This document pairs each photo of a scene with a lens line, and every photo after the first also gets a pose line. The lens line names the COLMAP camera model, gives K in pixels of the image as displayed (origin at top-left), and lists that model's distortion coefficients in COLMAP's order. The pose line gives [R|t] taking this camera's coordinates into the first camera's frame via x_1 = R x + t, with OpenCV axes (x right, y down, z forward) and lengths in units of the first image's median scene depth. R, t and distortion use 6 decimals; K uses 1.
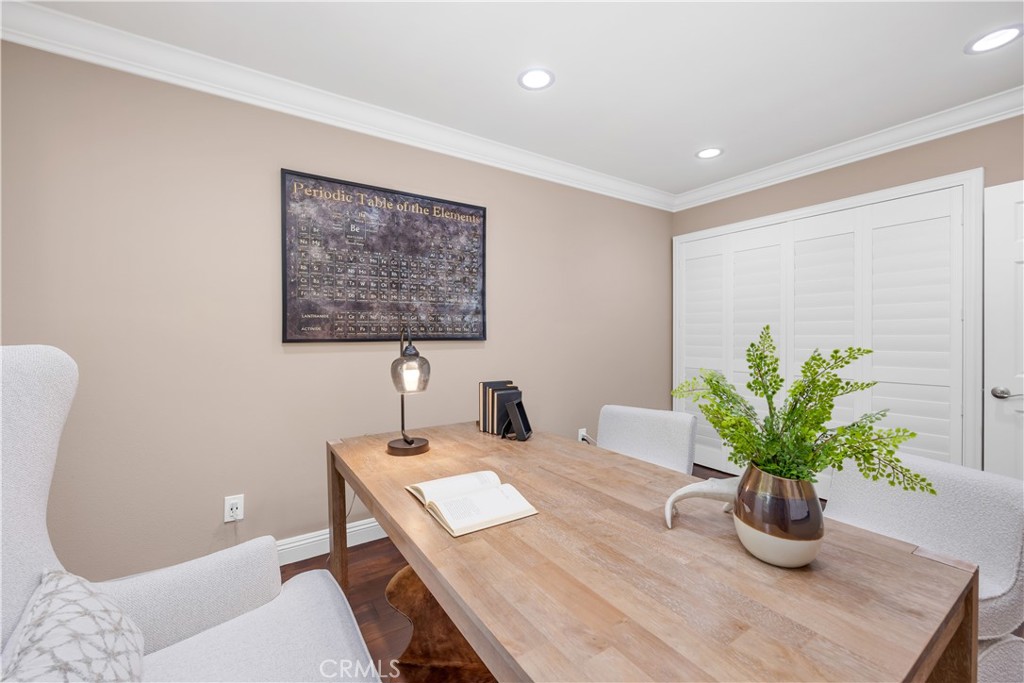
lens RADIAL K [[416.5, 0, 516.6], [0, 416.5, 341.1], [0, 0, 1]] dist [-0.000275, -0.000054]
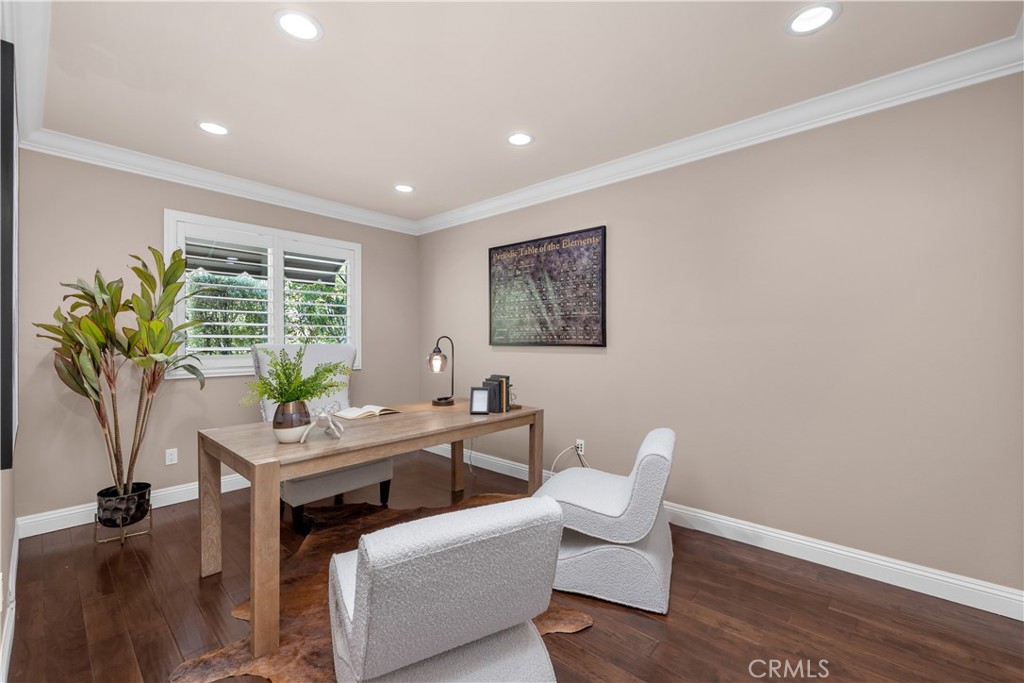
lens RADIAL K [[416.5, 0, 516.6], [0, 416.5, 341.1], [0, 0, 1]] dist [-0.000275, -0.000054]
pose [[0.251945, 0.006559, -0.967719, 0.986182], [-0.021495, 0.999768, 0.001180, -0.014927], [0.967503, 0.020504, 0.252027, 0.542975]]
